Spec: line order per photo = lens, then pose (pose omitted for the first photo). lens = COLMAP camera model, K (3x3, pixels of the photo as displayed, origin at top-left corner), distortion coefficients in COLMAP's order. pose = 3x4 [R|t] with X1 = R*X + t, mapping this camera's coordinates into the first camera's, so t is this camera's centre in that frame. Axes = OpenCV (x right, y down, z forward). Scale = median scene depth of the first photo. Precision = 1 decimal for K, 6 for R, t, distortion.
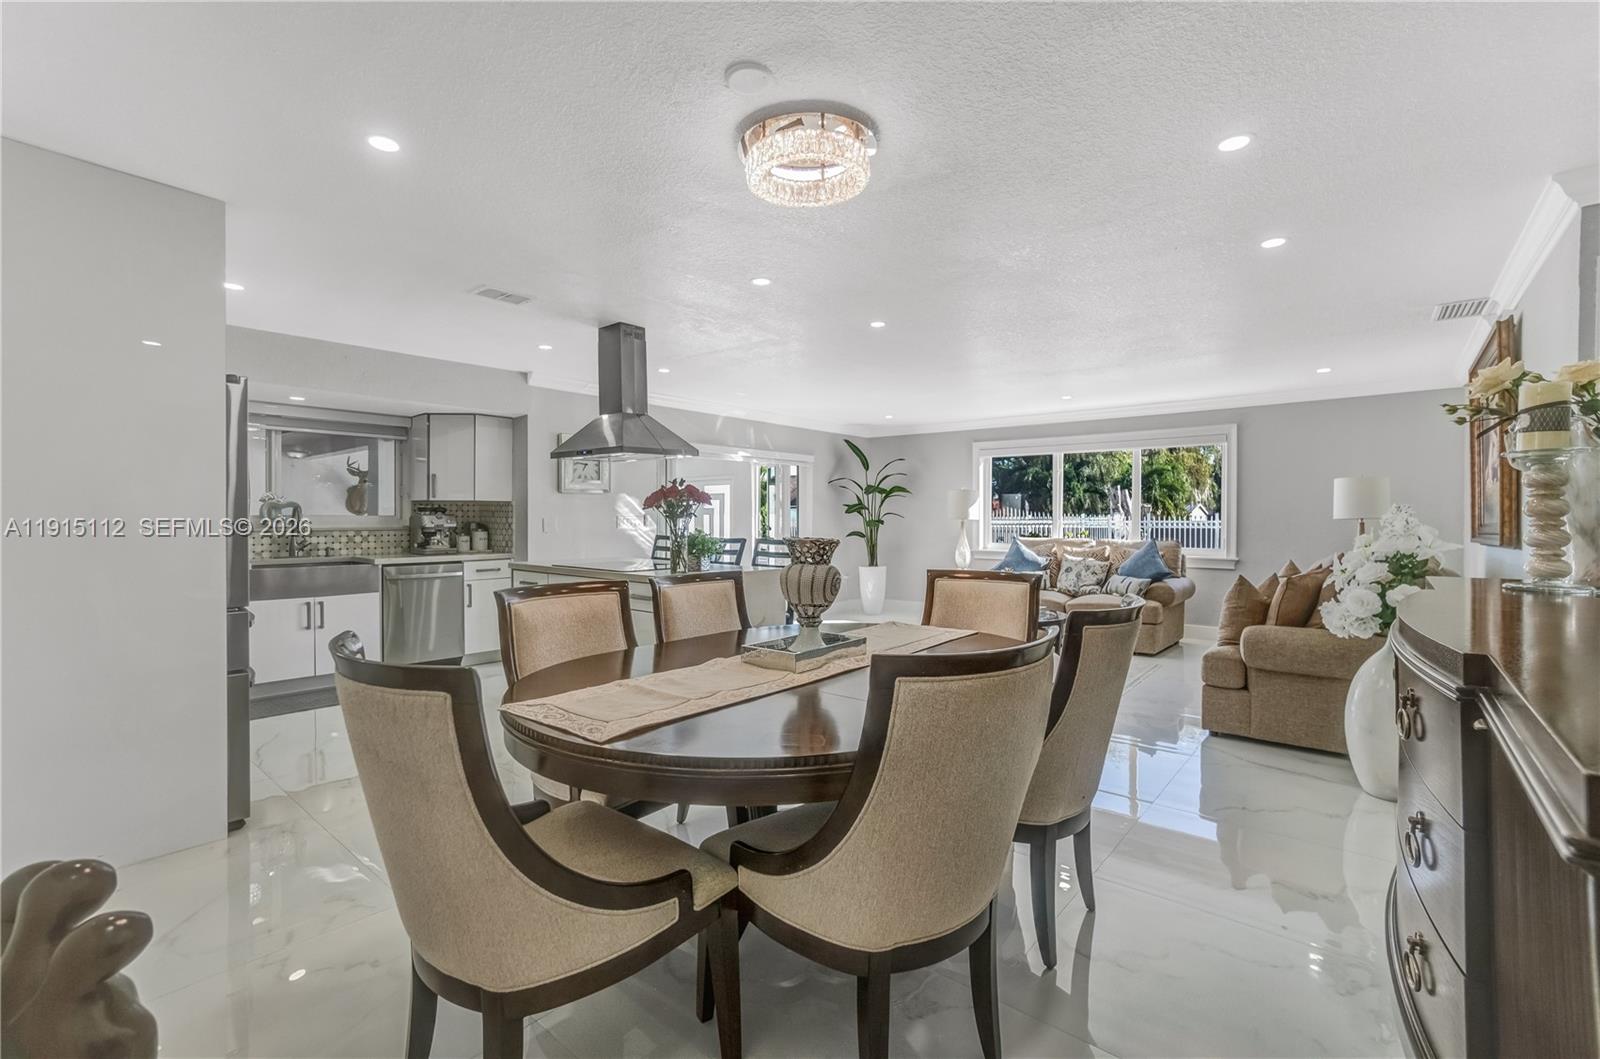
lens RADIAL K [[726.4, 0, 800.3], [0, 726.4, 510.9], [0, 0, 1]] dist [-0.004720, -0.000341]
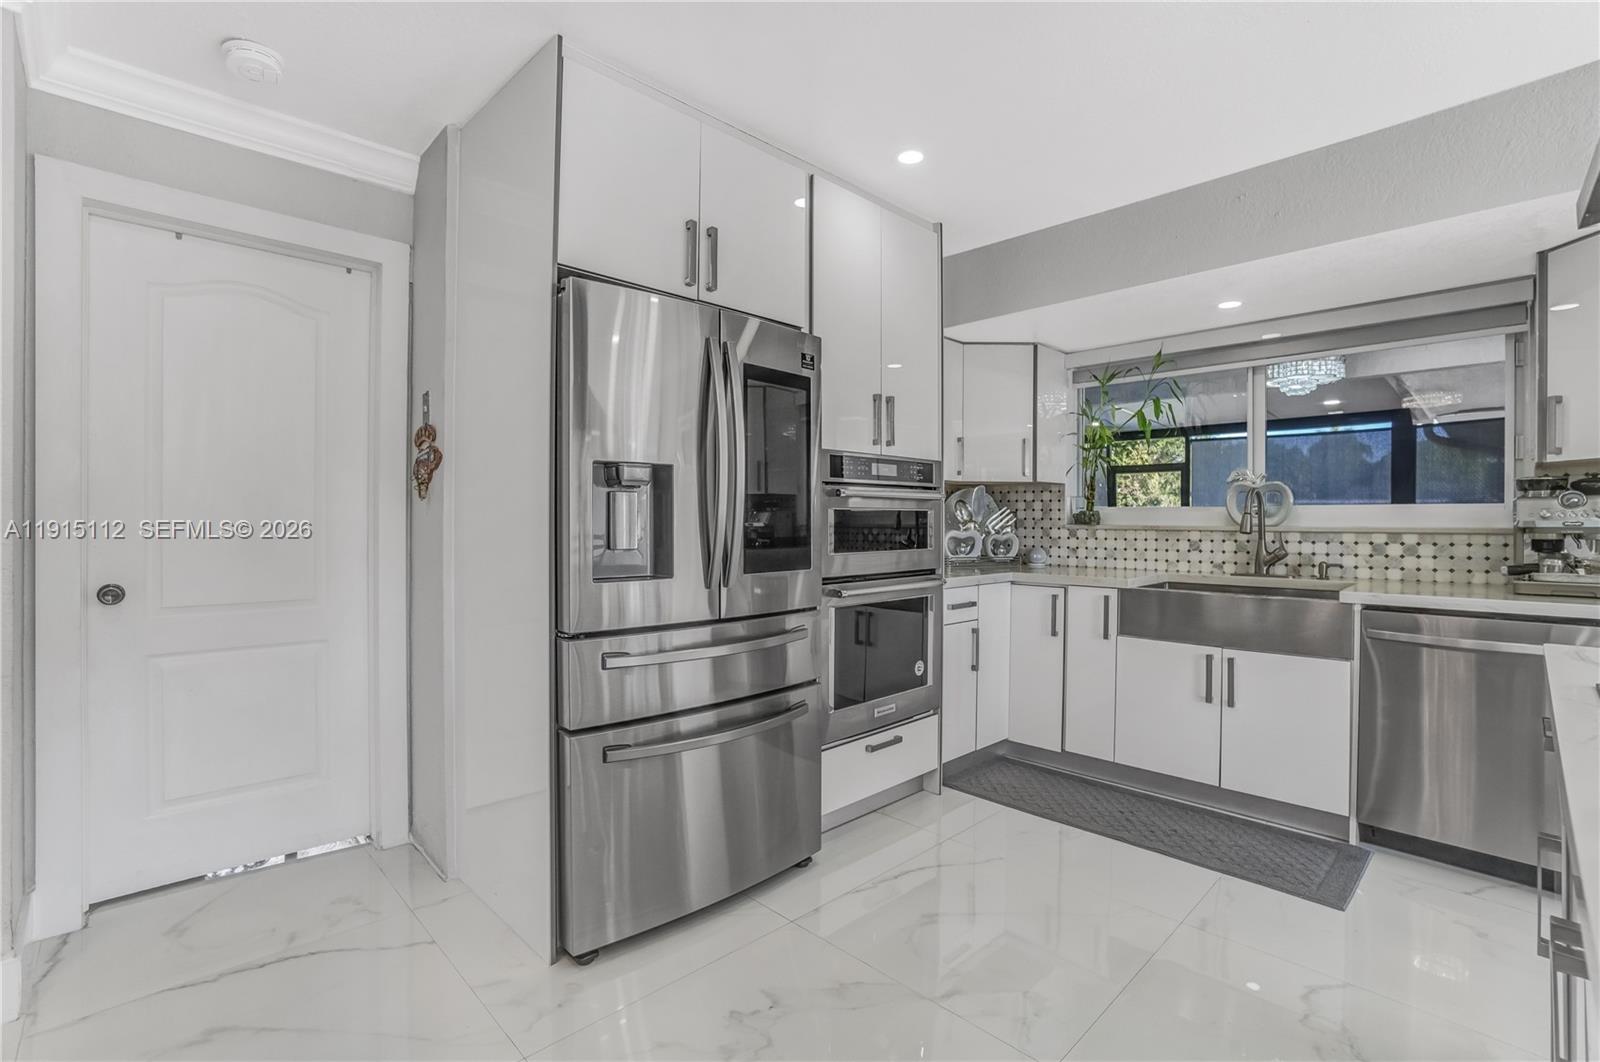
lens RADIAL K [[727.6, 0, 783.4], [0, 727.6, 524.0], [0, 0, 1]] dist [-0.061042, 0.019733]
pose [[-0.132670, 0.004272, -0.991151, -0.054291], [0.007021, 0.999970, 0.003371, 0.012761], [0.991135, -0.006512, -0.132696, 0.510663]]
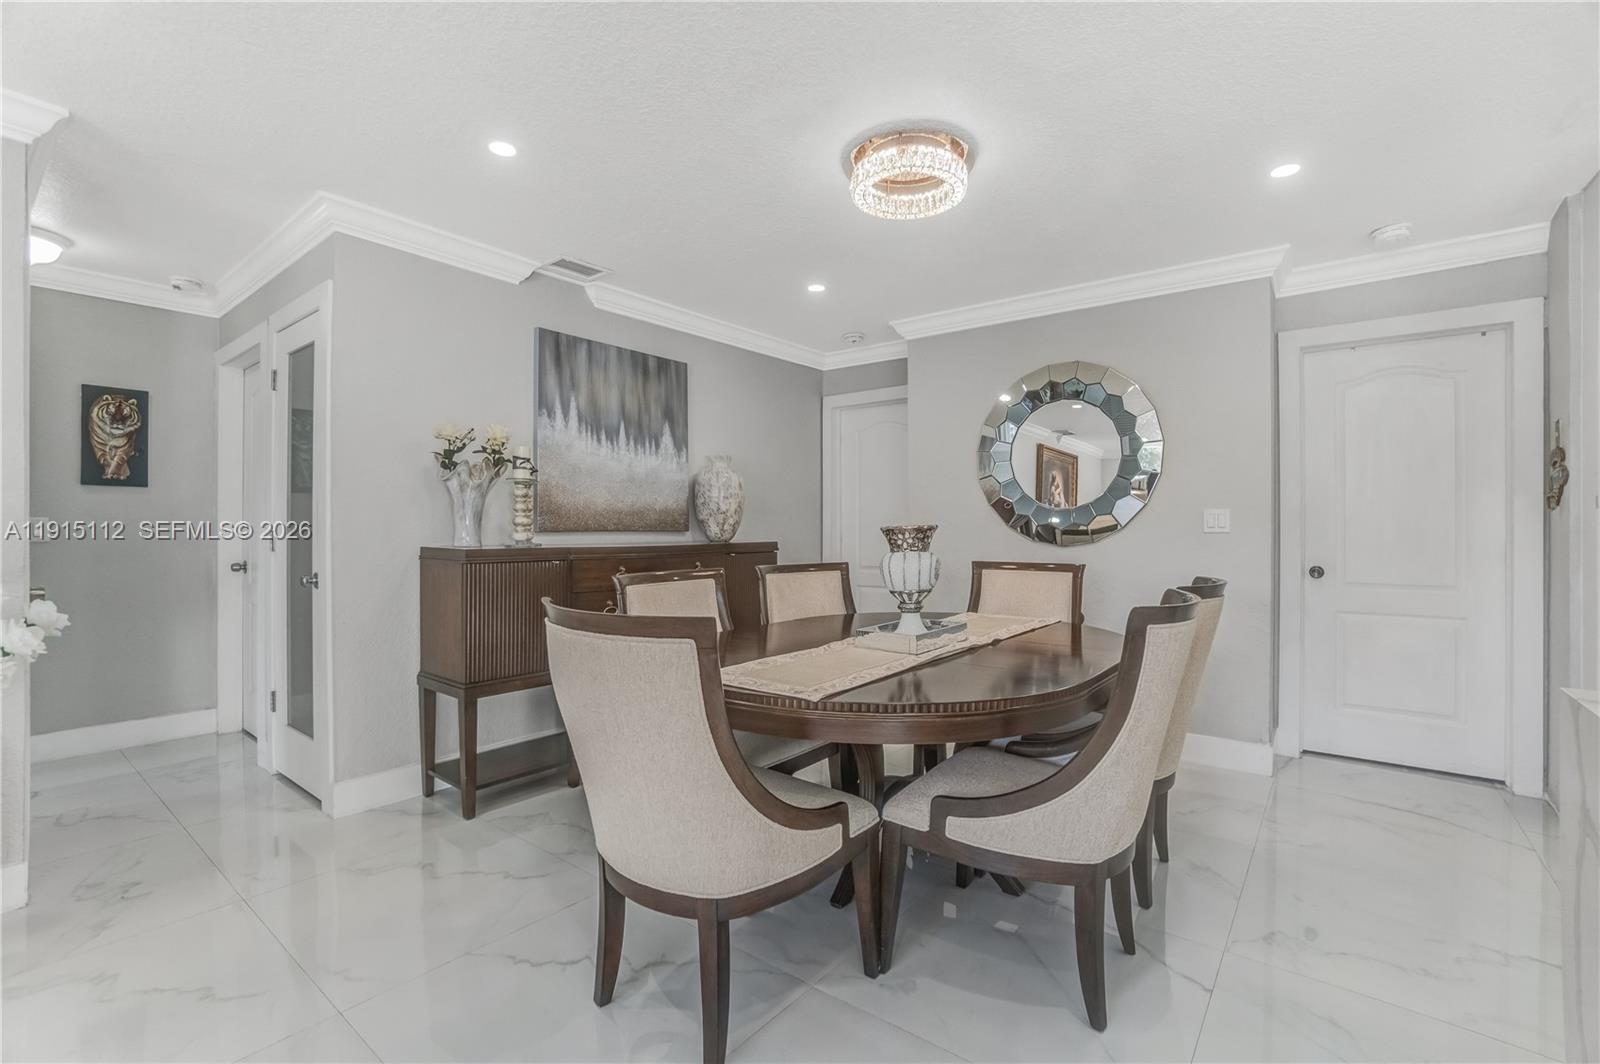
lens RADIAL K [[721.9, 0, 787.1], [0, 721.9, 529.0], [0, 0, 1]] dist [-0.056309, 0.015072]
pose [[-0.999984, -0.001238, -0.005549, 0.067292], [-0.001166, 0.999916, -0.012890, 0.017167], [0.005565, -0.012883, -0.999902, 0.680958]]
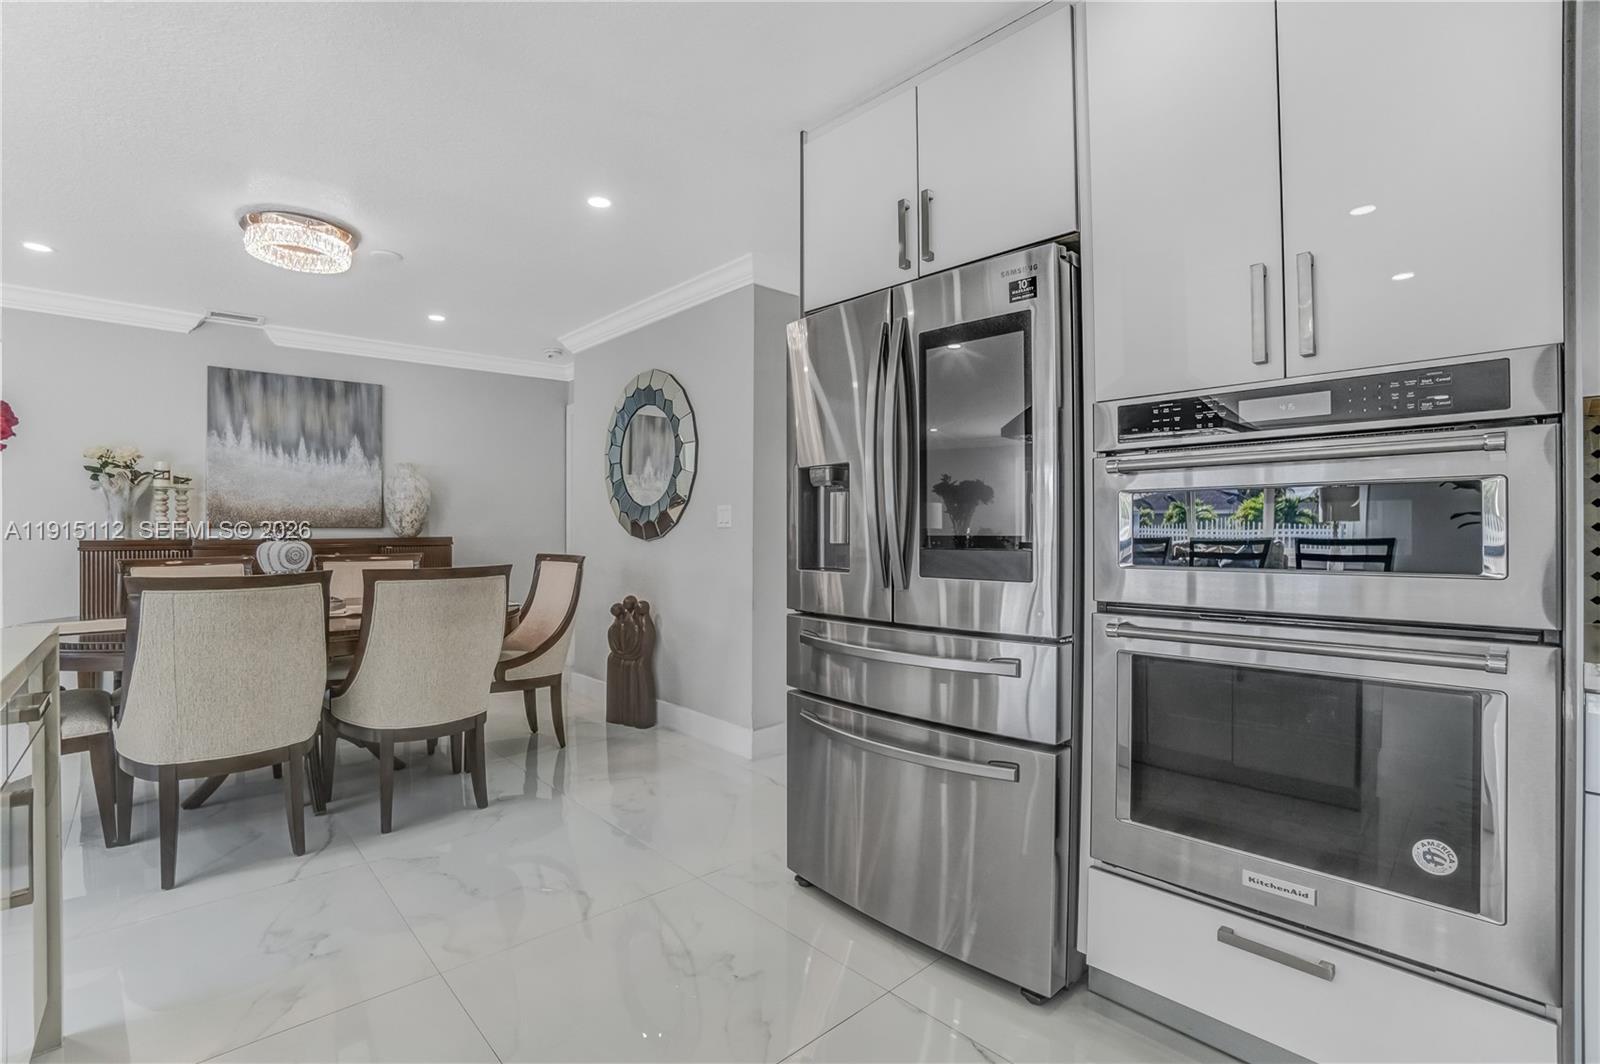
lens RADIAL K [[721.9, 0, 787.1], [0, 721.9, 529.0], [0, 0, 1]] dist [-0.056309, 0.015072]
pose [[-0.989131, 0.001378, 0.147028, -0.333087], [-0.000130, 0.999948, -0.010242, 0.019663], [-0.147034, -0.010149, -0.989079, 0.711169]]
